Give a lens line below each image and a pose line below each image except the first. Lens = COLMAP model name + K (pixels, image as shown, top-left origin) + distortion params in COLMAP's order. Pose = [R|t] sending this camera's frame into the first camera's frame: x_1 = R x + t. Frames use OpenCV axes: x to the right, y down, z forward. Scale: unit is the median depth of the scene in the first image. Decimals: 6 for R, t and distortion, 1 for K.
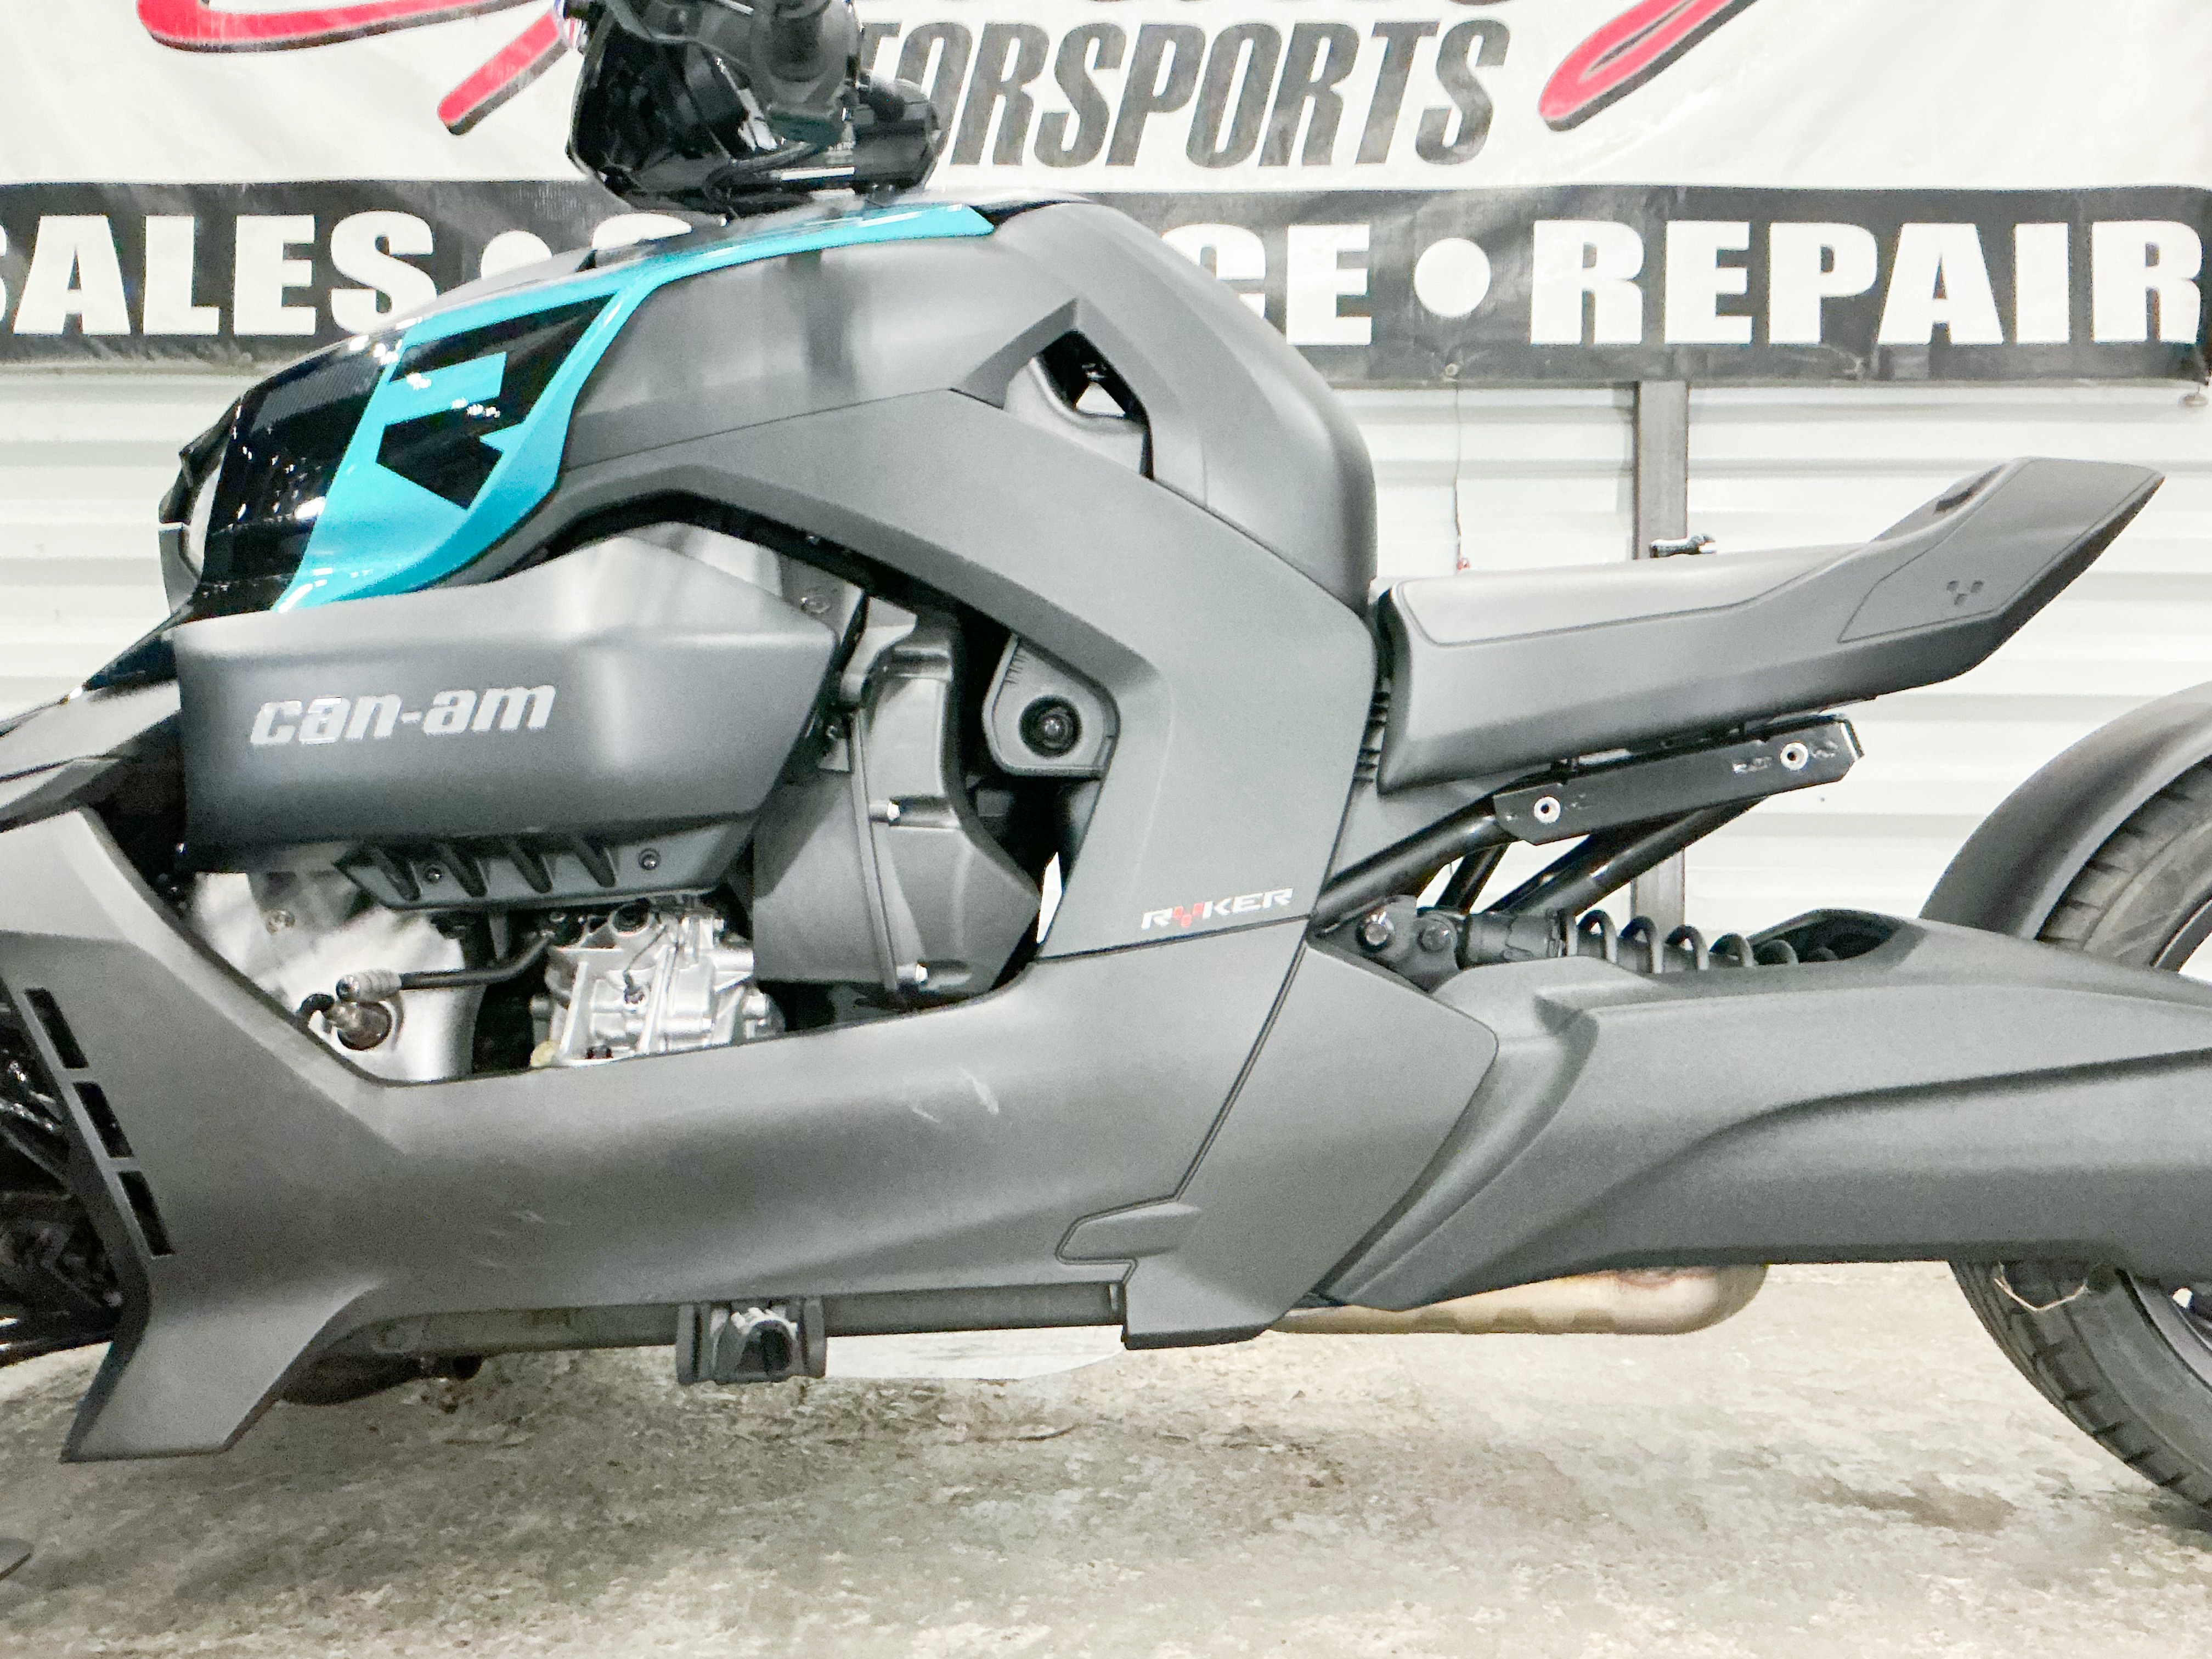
lens RADIAL K [[2137.8, 0, 1106.0], [0, 2137.8, 829.5], [0, 0, 1]] dist [0.166386, -0.375733]
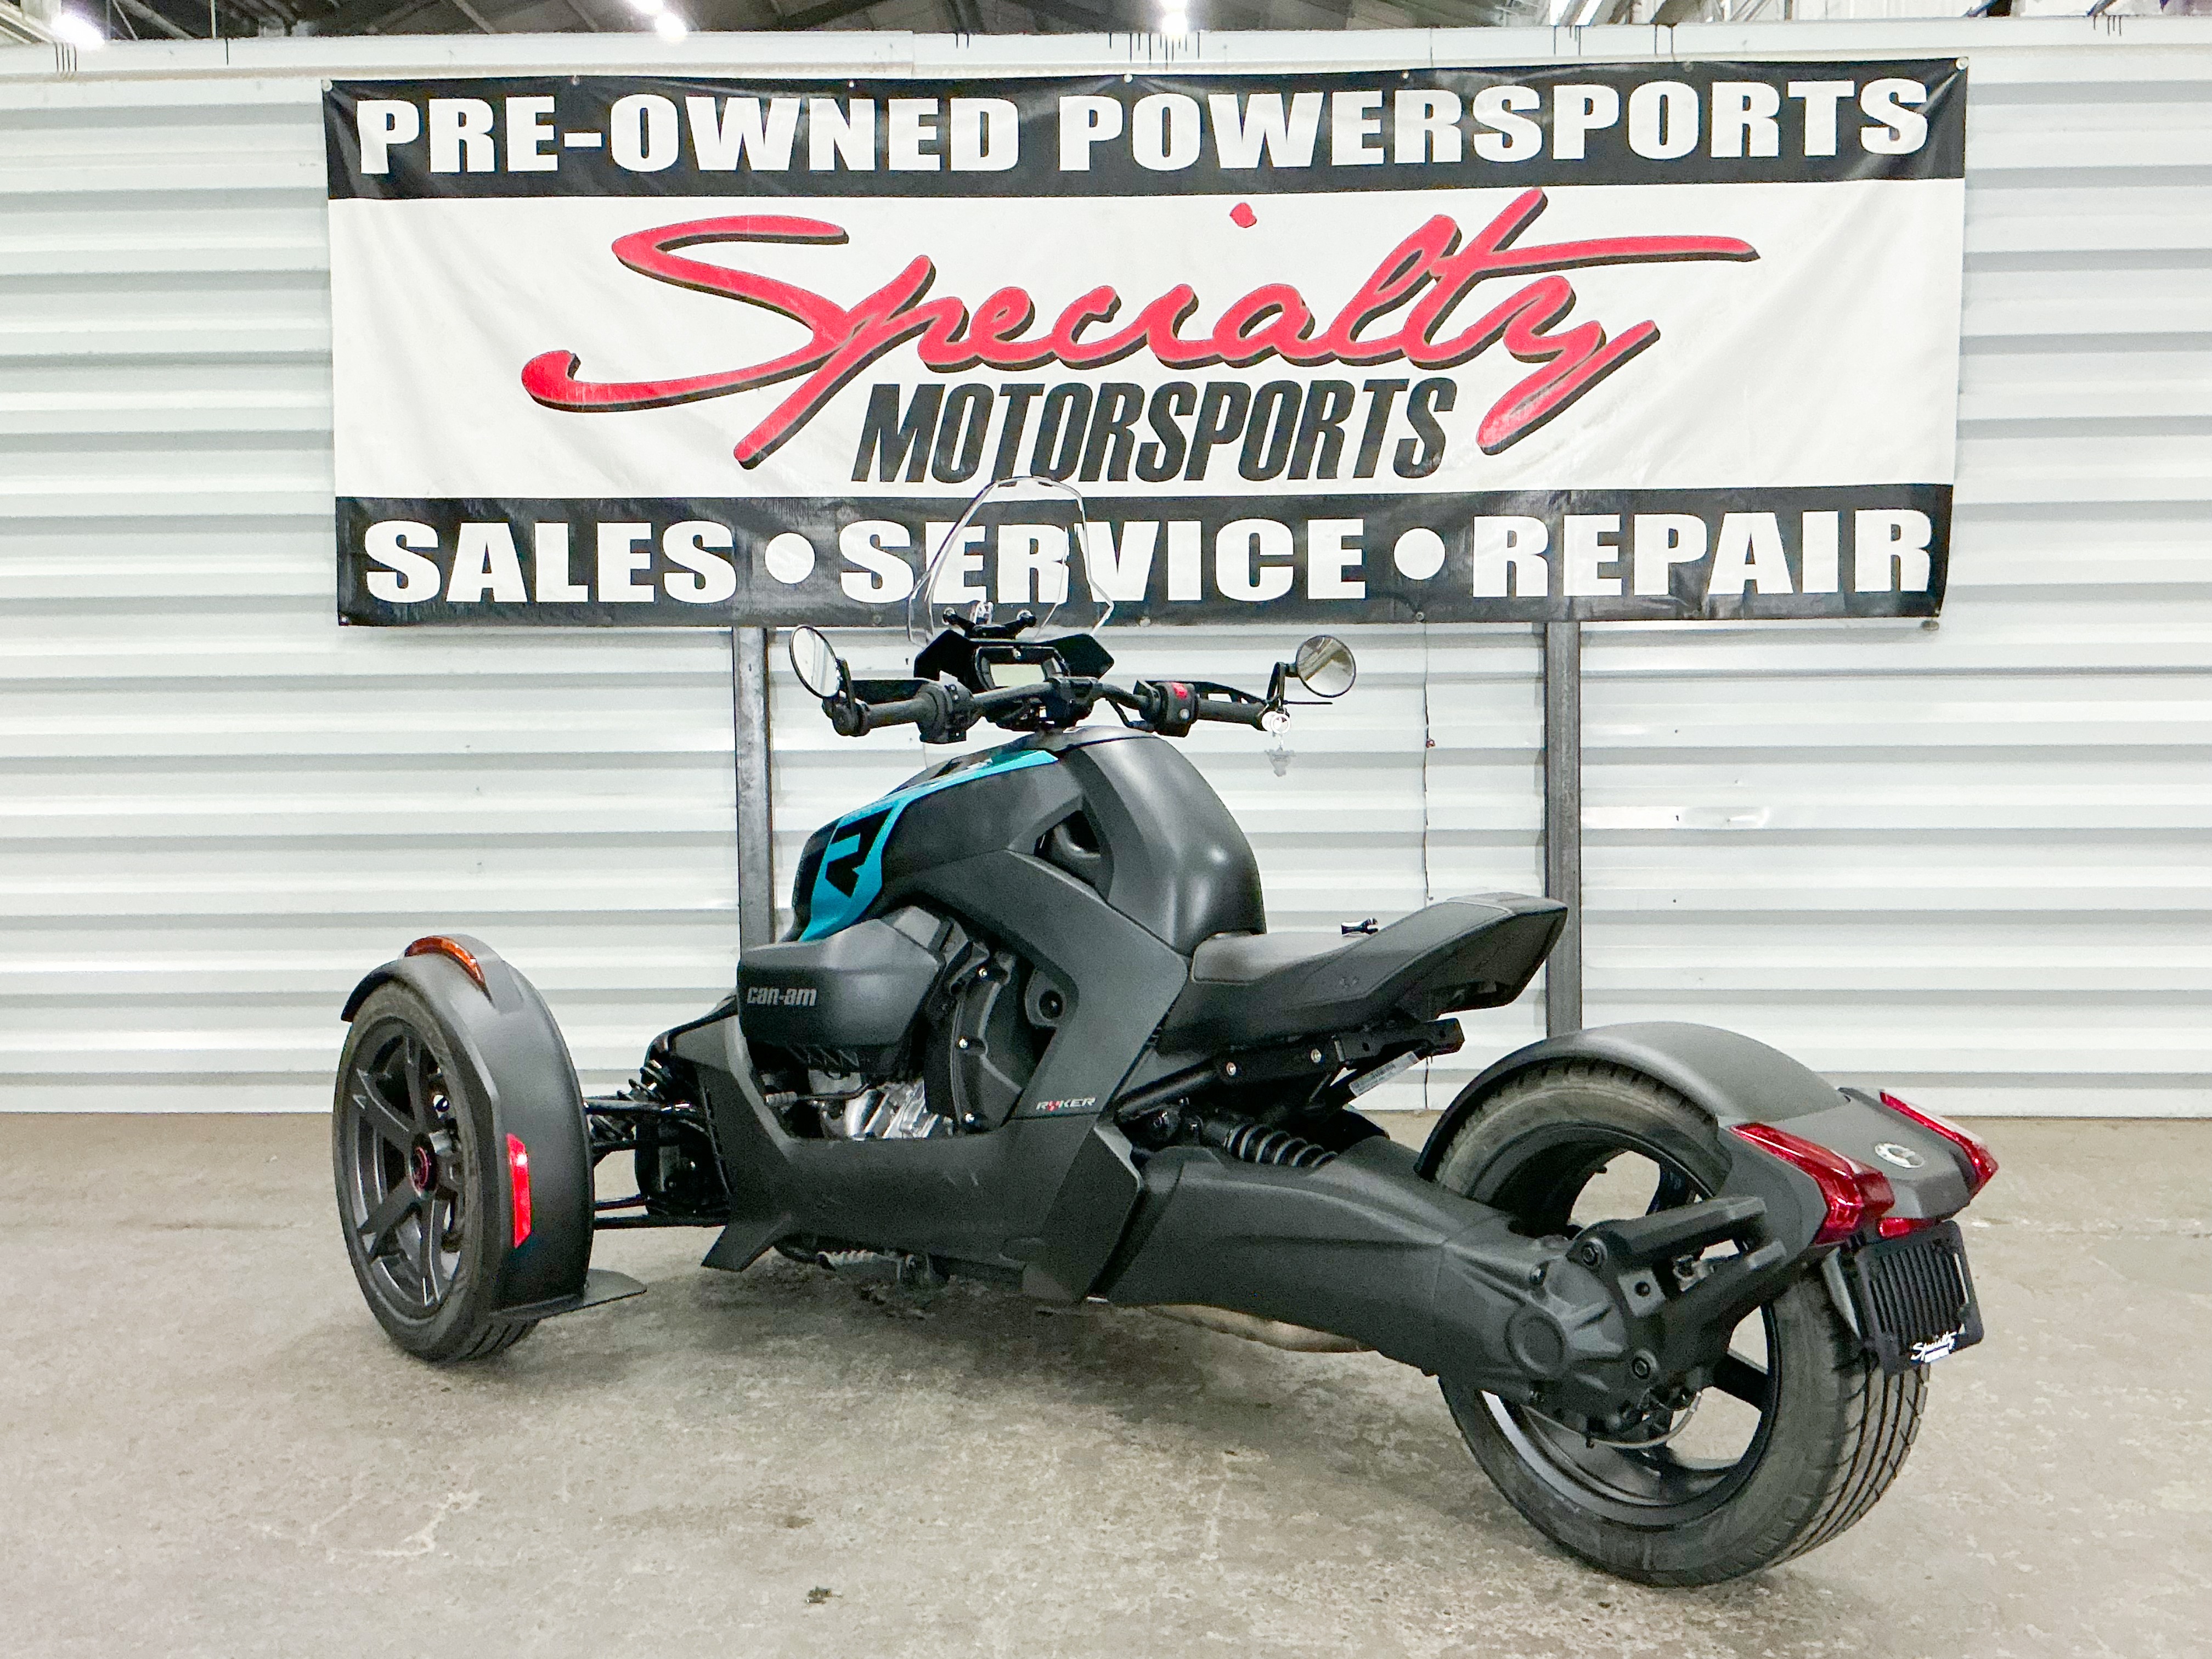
lens RADIAL K [[2332.6, 0, 1106.0], [0, 2332.6, 829.5], [0, 0, 1]] dist [0.170057, -0.394115]
pose [[0.999753, -0.015411, -0.016026, -0.031780], [0.016100, 0.998910, 0.043808, -0.140769], [0.015333, -0.044055, 0.998911, -0.617430]]
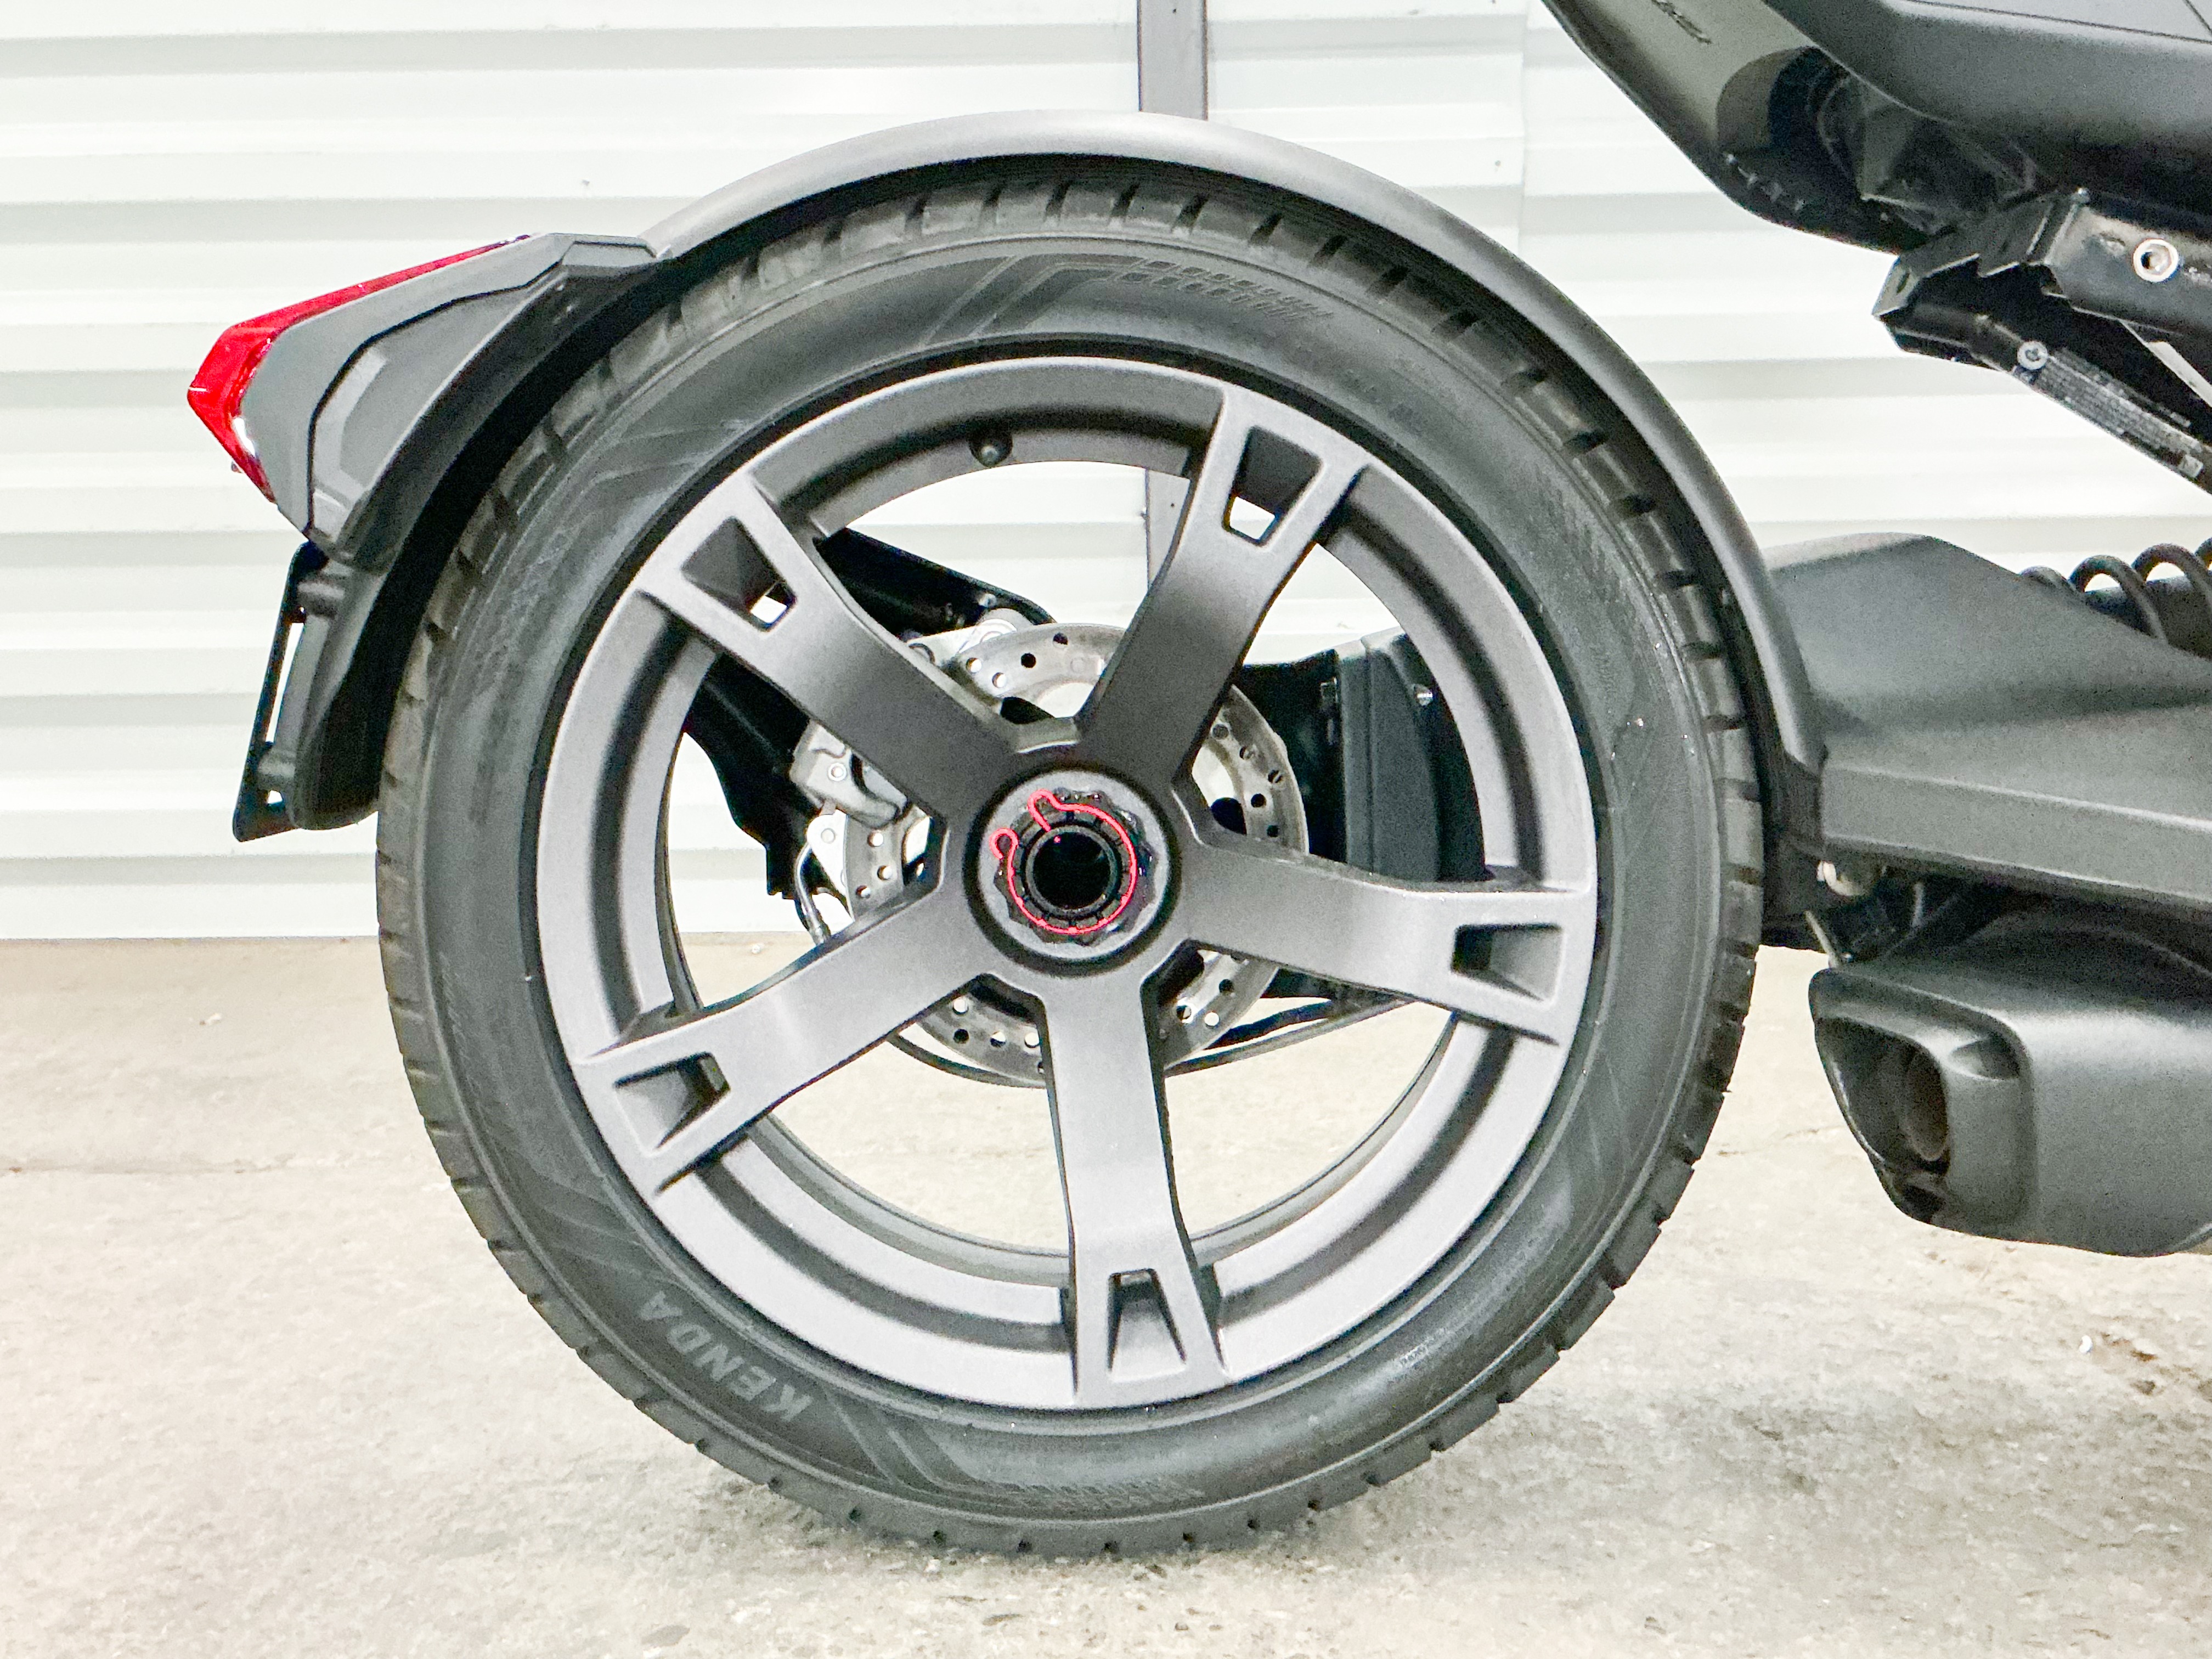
lens RADIAL K [[2403.6, 0, 1106.0], [0, 2403.6, 829.5], [0, 0, 1]] dist [0.170605, -0.391658]
pose [[0.999539, -0.021739, 0.021188, -0.346779], [0.019982, 0.996604, 0.079884, 0.021751], [-0.022853, -0.079424, 0.996579, 0.171440]]
